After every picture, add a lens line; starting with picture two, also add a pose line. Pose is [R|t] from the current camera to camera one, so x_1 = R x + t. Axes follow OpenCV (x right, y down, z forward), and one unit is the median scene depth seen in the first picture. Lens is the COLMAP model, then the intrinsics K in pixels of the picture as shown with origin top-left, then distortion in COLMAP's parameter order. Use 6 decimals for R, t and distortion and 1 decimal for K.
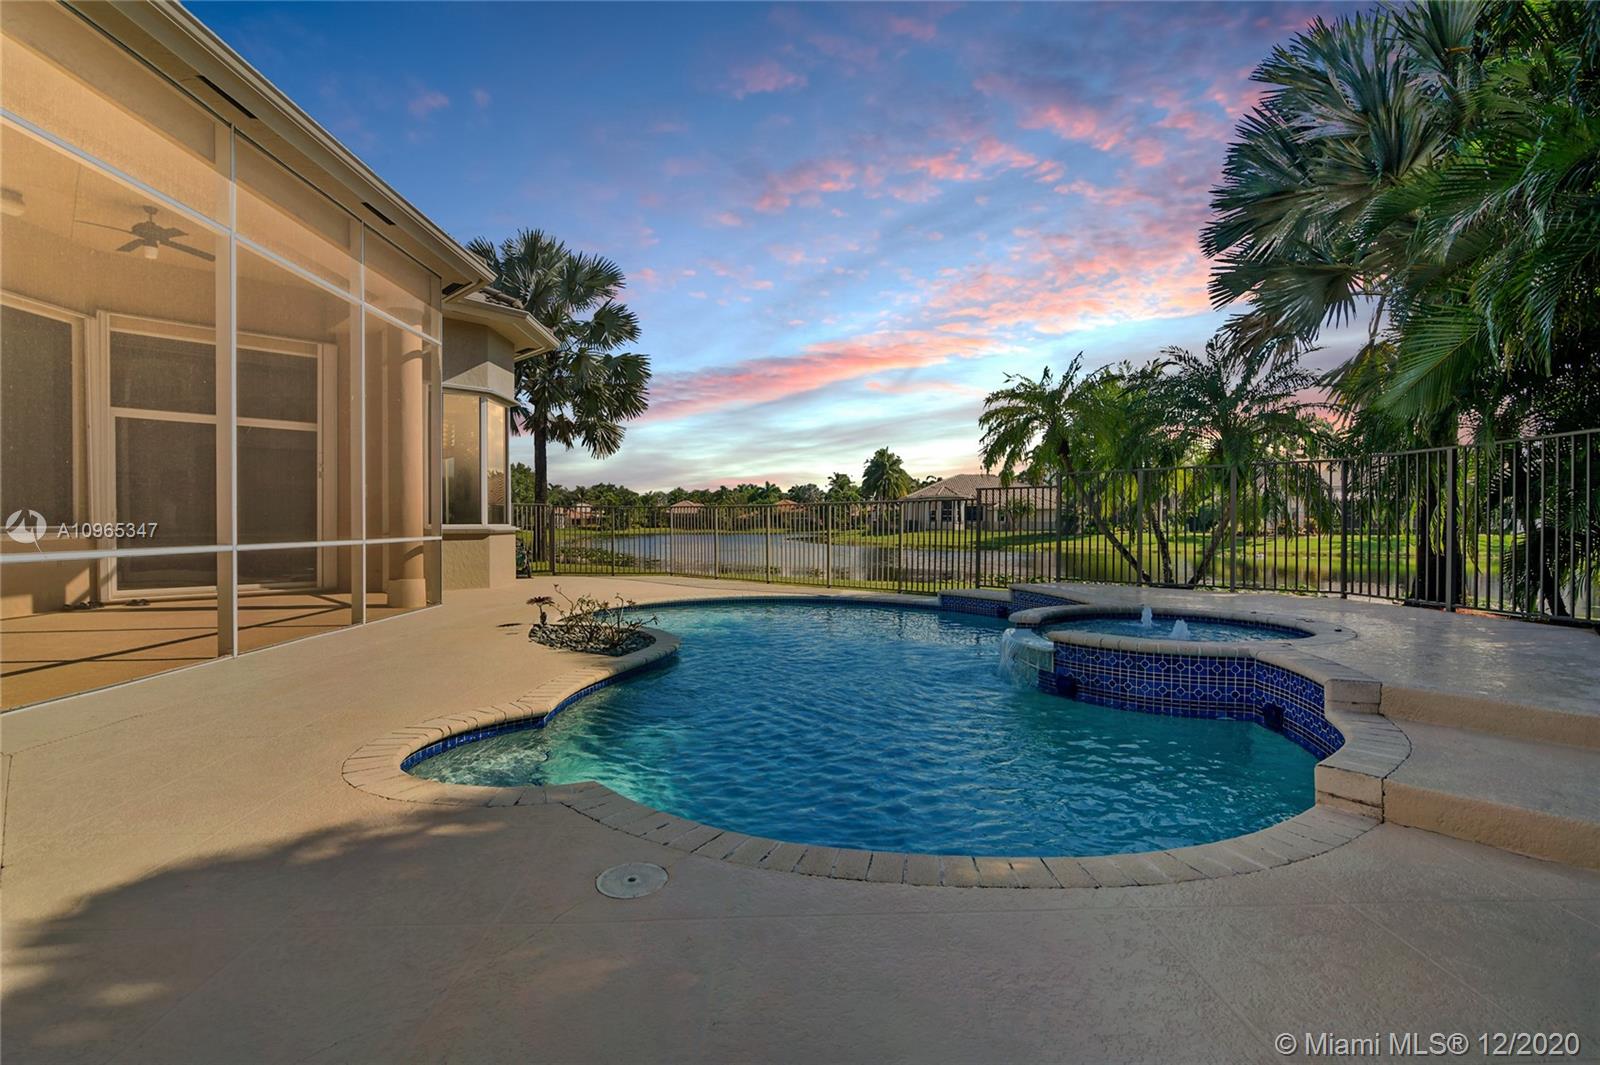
lens RADIAL K [[756.4, 0, 799.1], [0, 756.4, 528.0], [0, 0, 1]] dist [-0.000484, -0.000243]
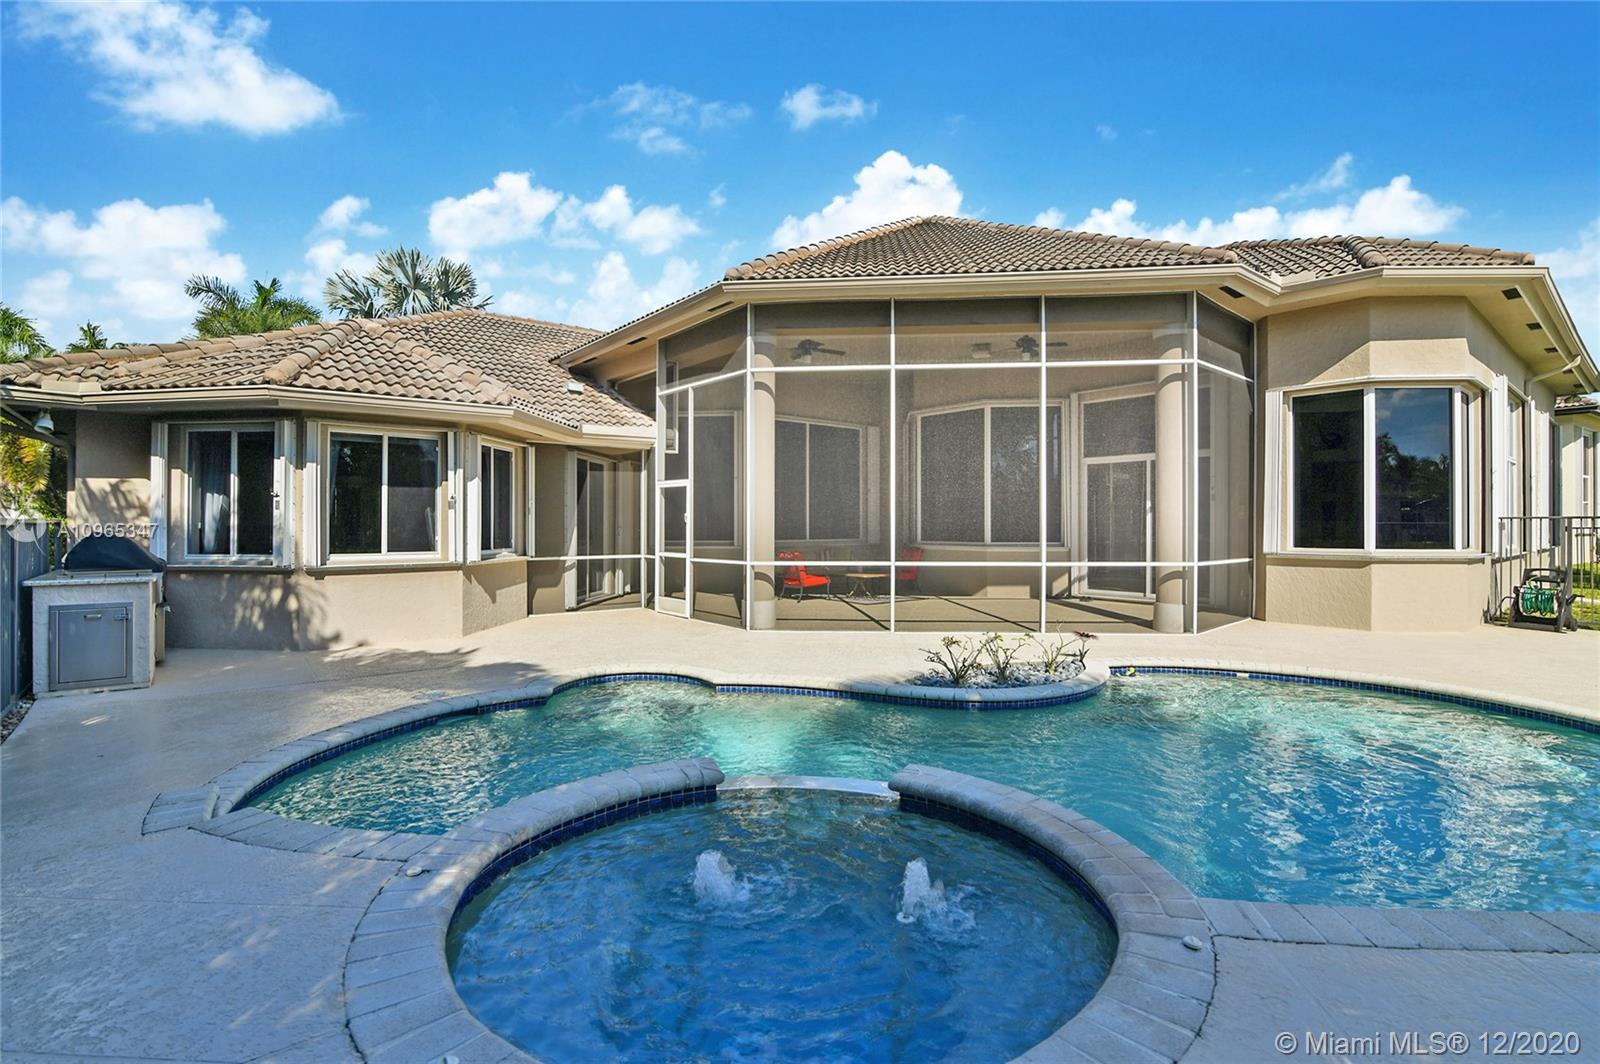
lens RADIAL K [[756.4, 0, 801.6], [0, 756.4, 527.8], [0, 0, 1]] dist [-0.000484, -0.000243]
pose [[-0.096825, 0.003909, -0.995294, 0.328372], [-0.005492, 0.999975, 0.004461, -0.021248], [0.995286, 0.005898, -0.096801, 0.374571]]
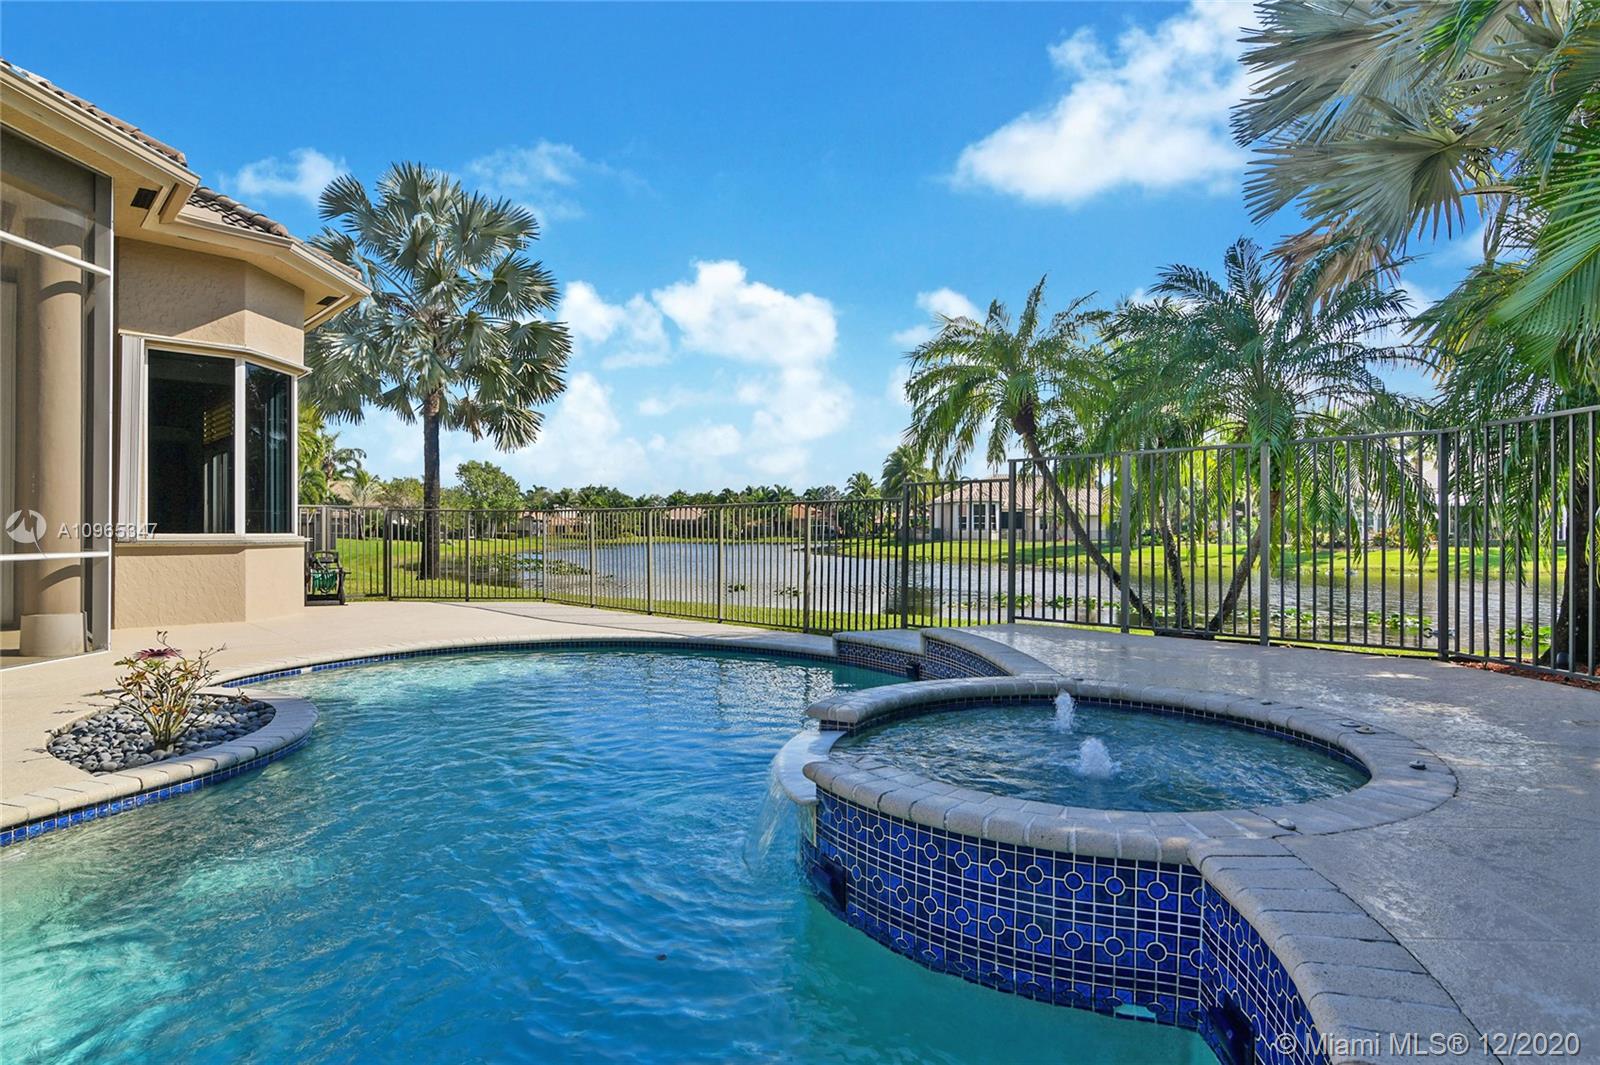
lens RADIAL K [[854.0, 0, 798.3], [0, 854.0, 528.0], [0, 0, 1]] dist [-0.004007, 0.001512]
pose [[0.999436, 0.001629, -0.033554, 0.114650], [-0.001970, 0.999947, -0.010134, -0.002367], [0.033536, 0.010194, 0.999386, 0.151388]]
